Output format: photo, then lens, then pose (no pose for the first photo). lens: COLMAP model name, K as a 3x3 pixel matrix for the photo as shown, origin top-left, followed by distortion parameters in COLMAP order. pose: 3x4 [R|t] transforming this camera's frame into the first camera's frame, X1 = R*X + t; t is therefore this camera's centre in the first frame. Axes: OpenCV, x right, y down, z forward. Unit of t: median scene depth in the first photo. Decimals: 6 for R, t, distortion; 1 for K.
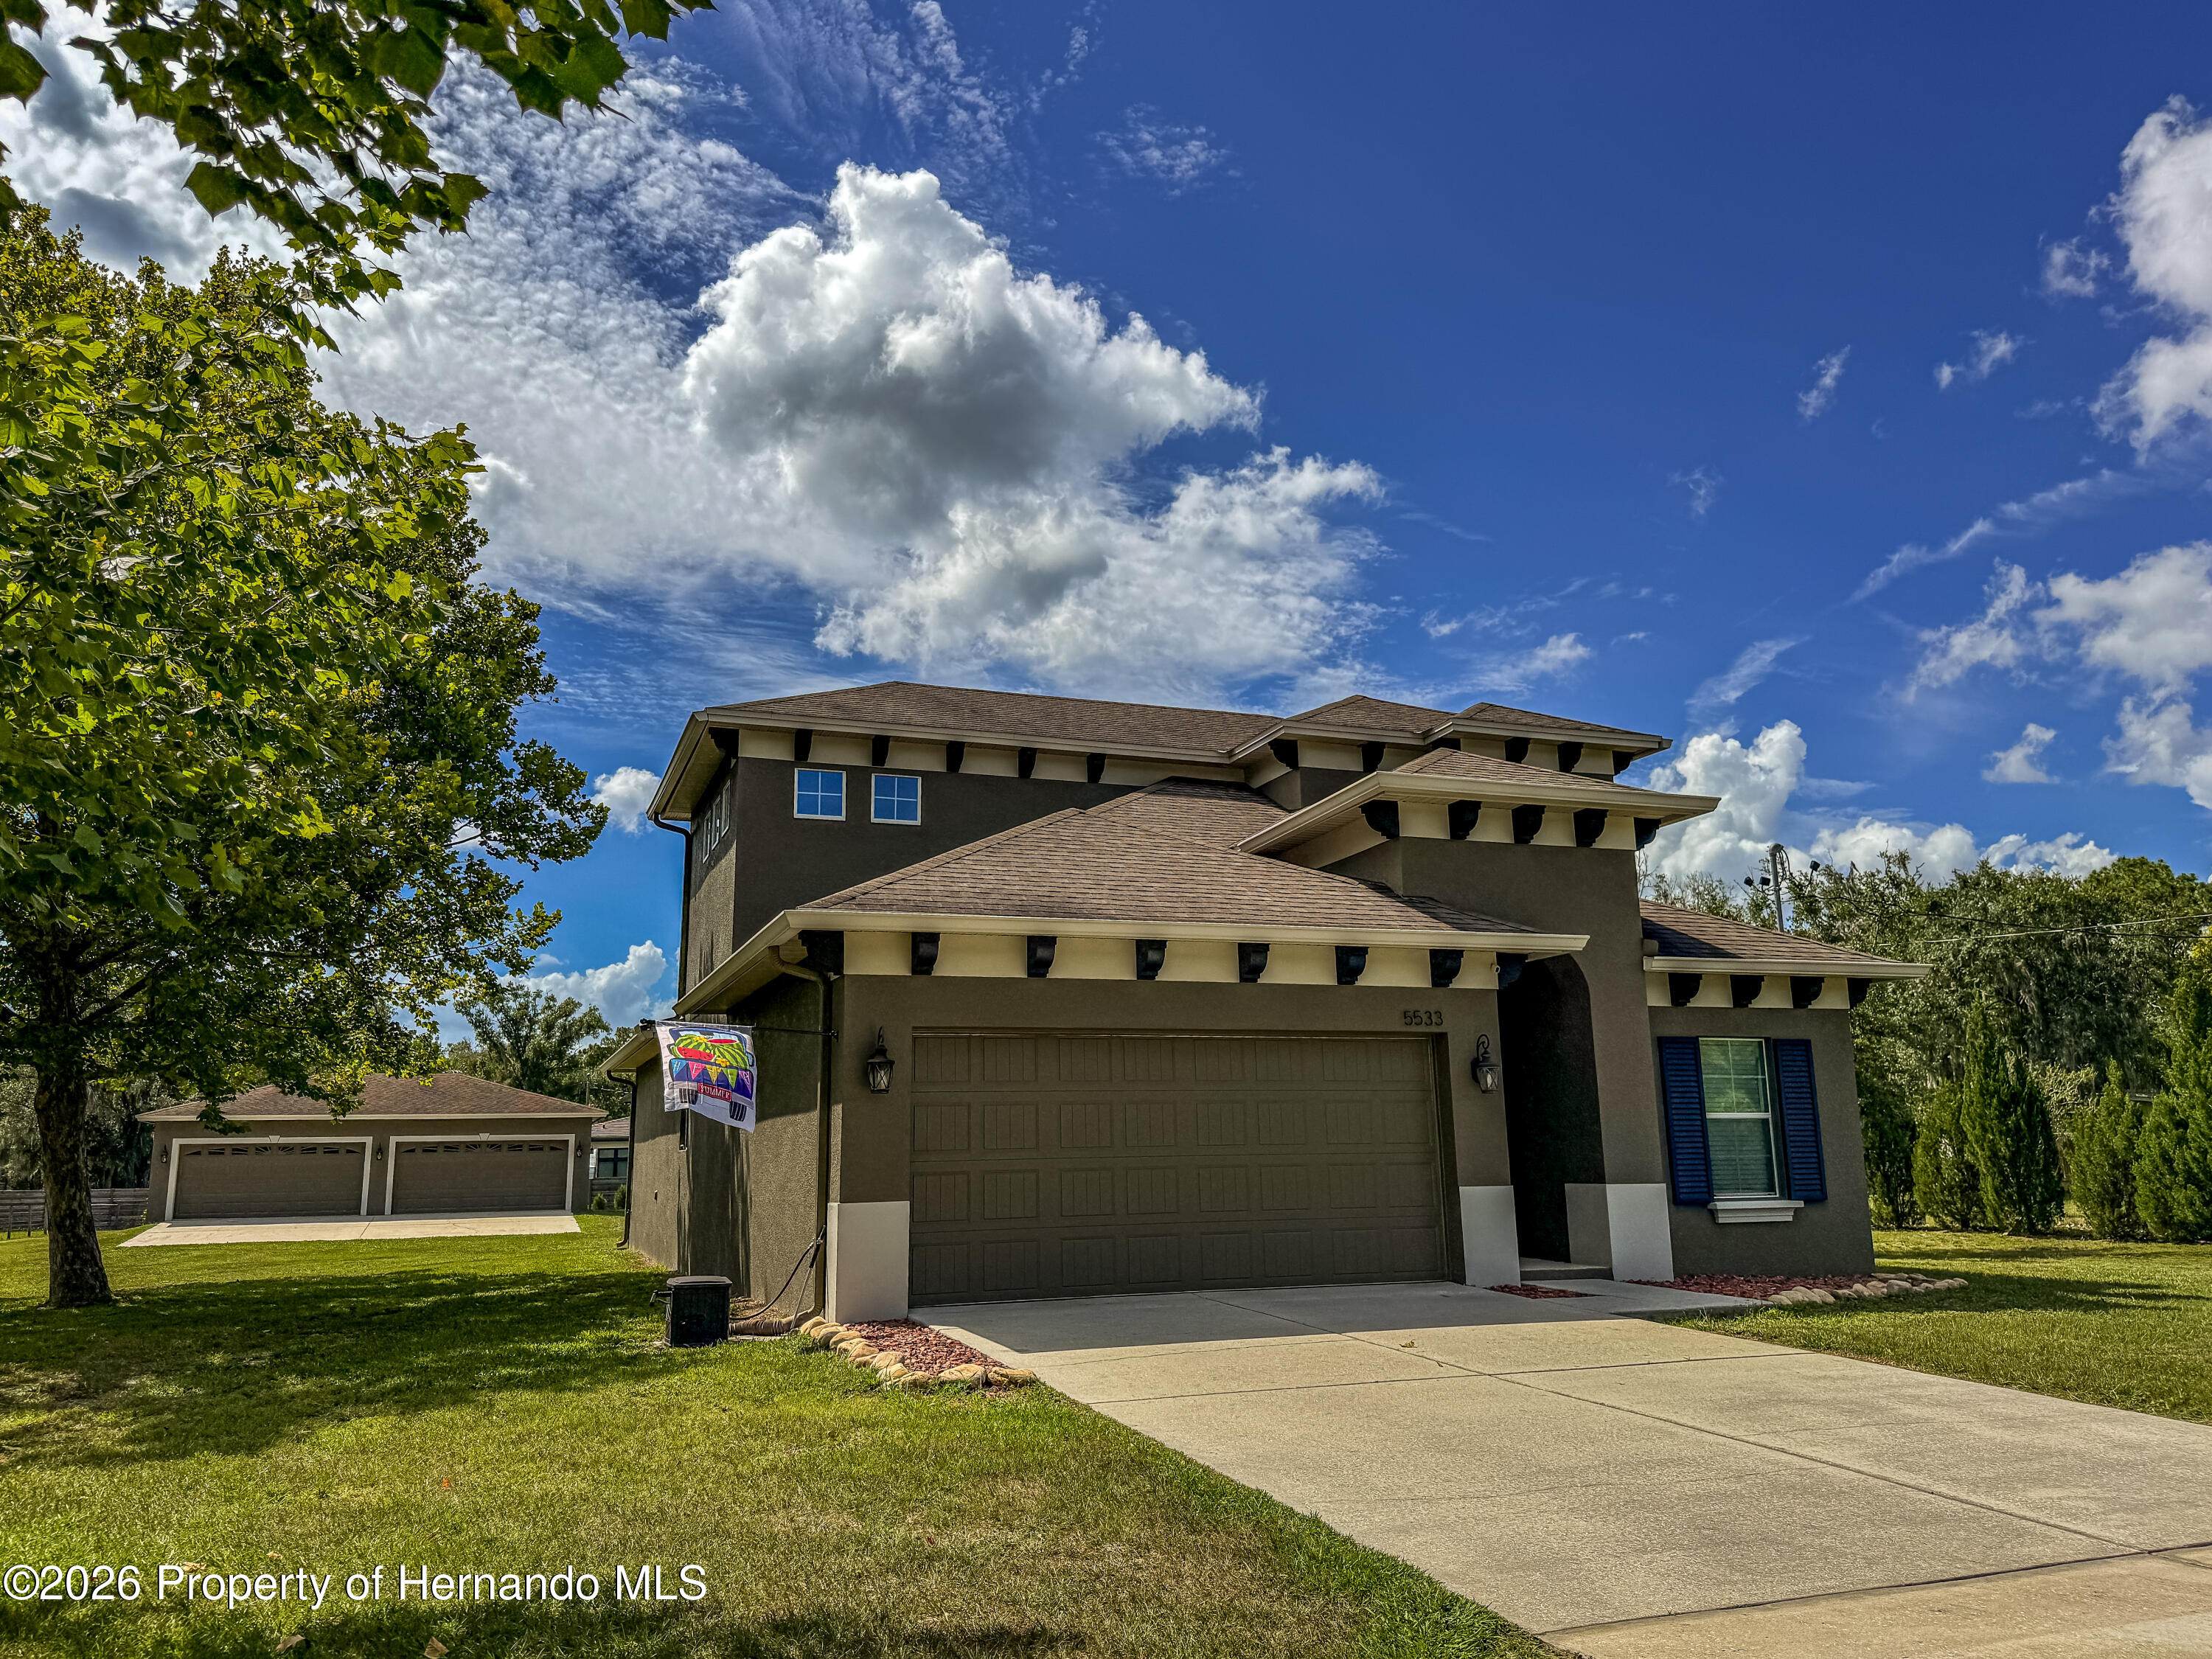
lens RADIAL K [[1693.9, 0, 1093.8], [0, 1693.9, 806.7], [0, 0, 1]] dist [0.047967, -0.059684]
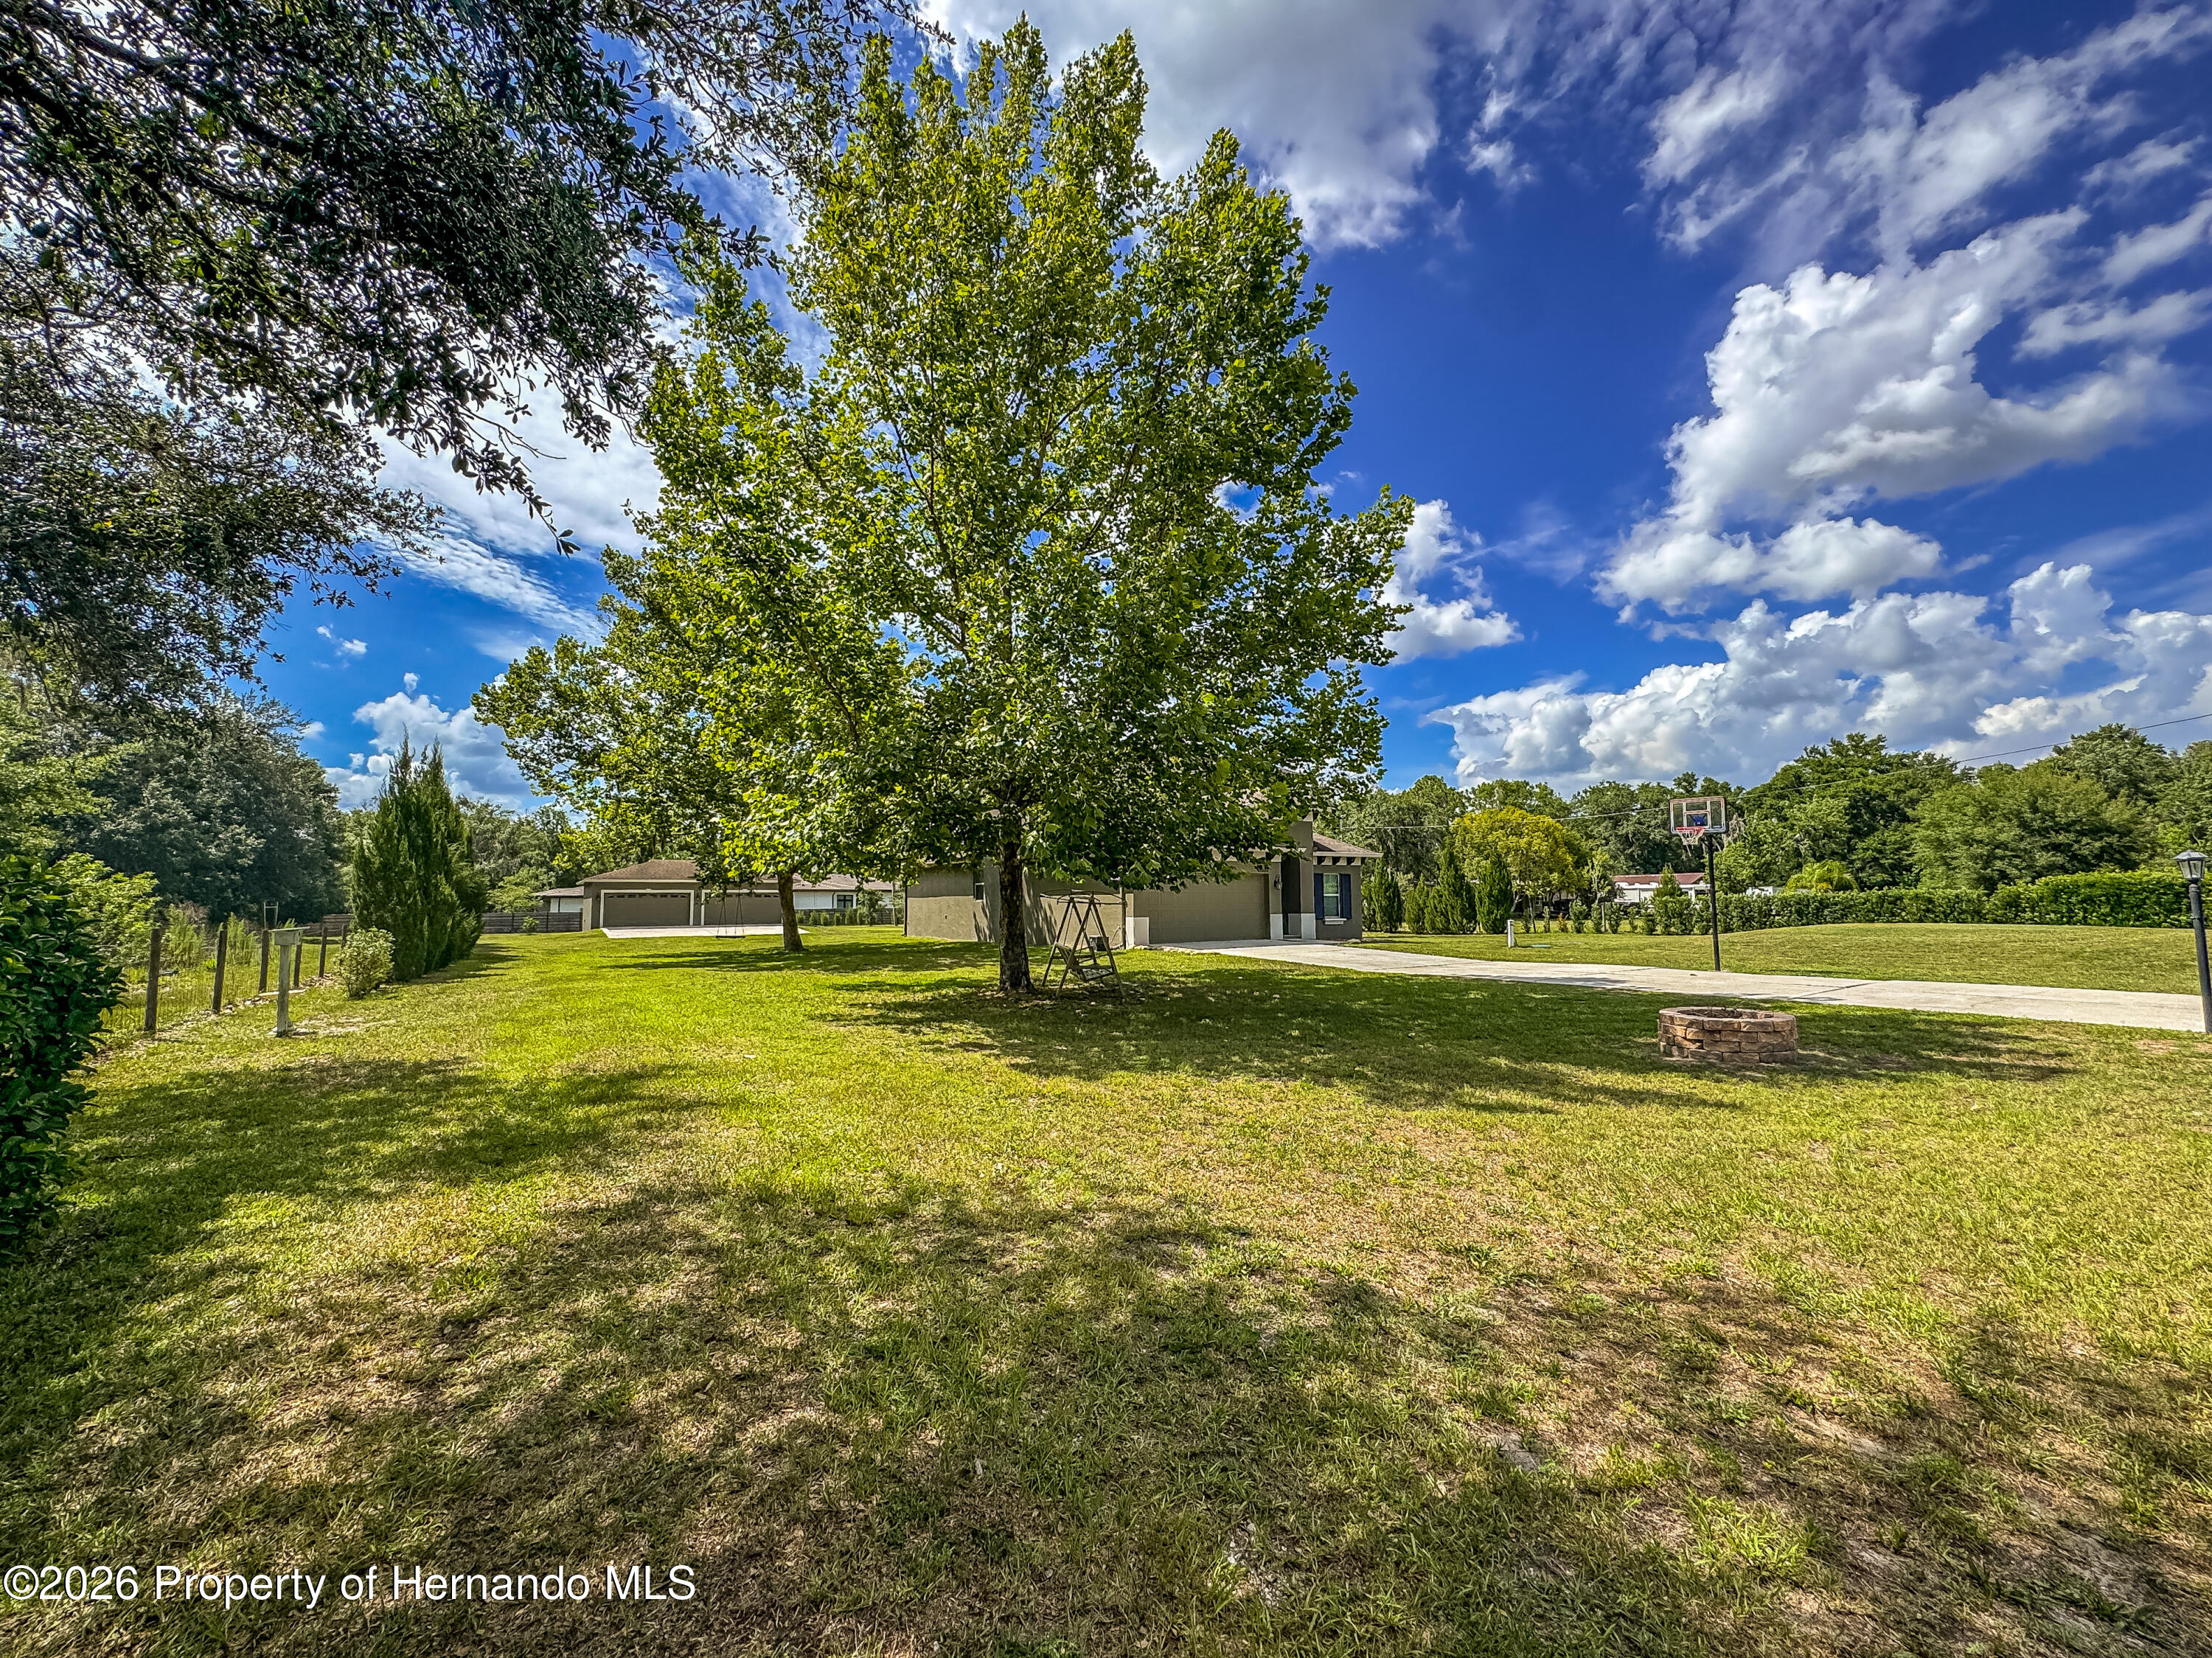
lens RADIAL K [[926.4, 0, 1118.7], [0, 926.4, 823.6], [0, 0, 1]] dist [-0.001051, -0.000172]
pose [[0.973977, 0.028365, 0.224865, -0.535633], [-0.054857, 0.992141, 0.112455, -0.173958], [-0.219908, -0.121864, 0.967879, -0.819697]]
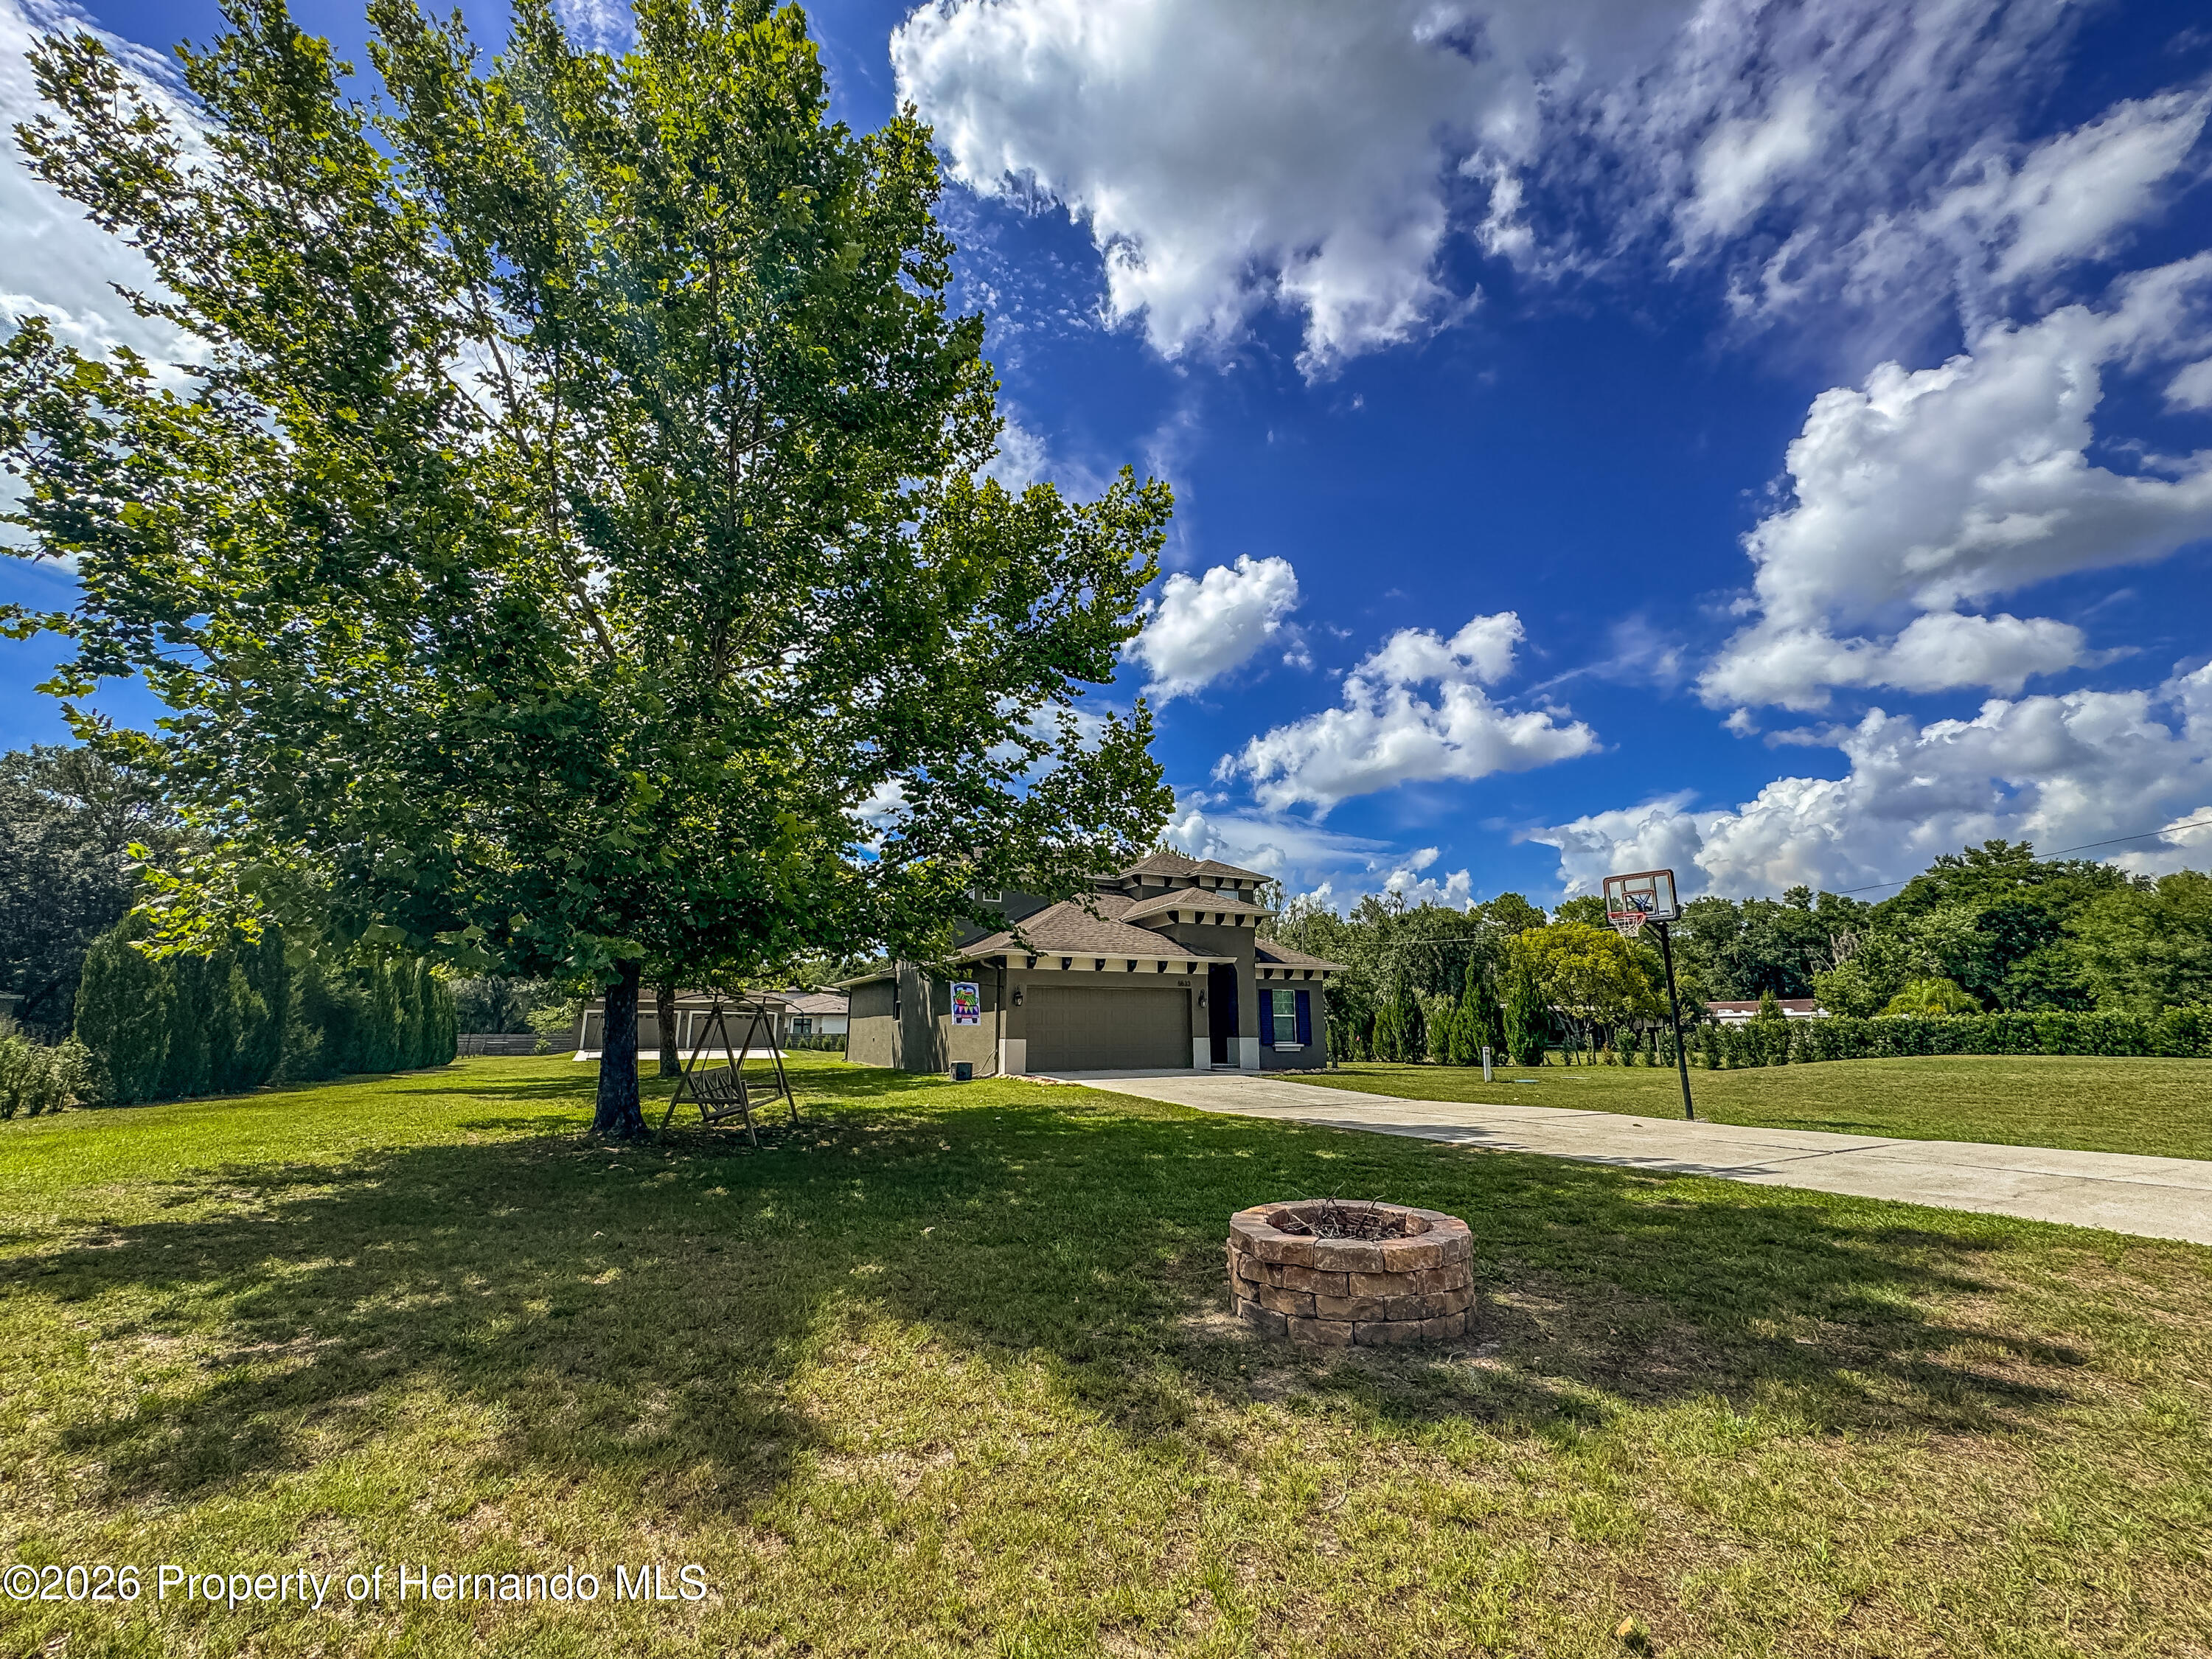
lens RADIAL K [[926.5, 0, 1107.2], [0, 926.5, 834.4], [0, 0, 1]] dist [-0.001051, -0.000172]
pose [[0.992486, 0.039974, 0.115648, -0.142947], [-0.039419, 0.999198, -0.007085, -0.123143], [-0.115838, 0.002473, 0.993265, -0.626132]]
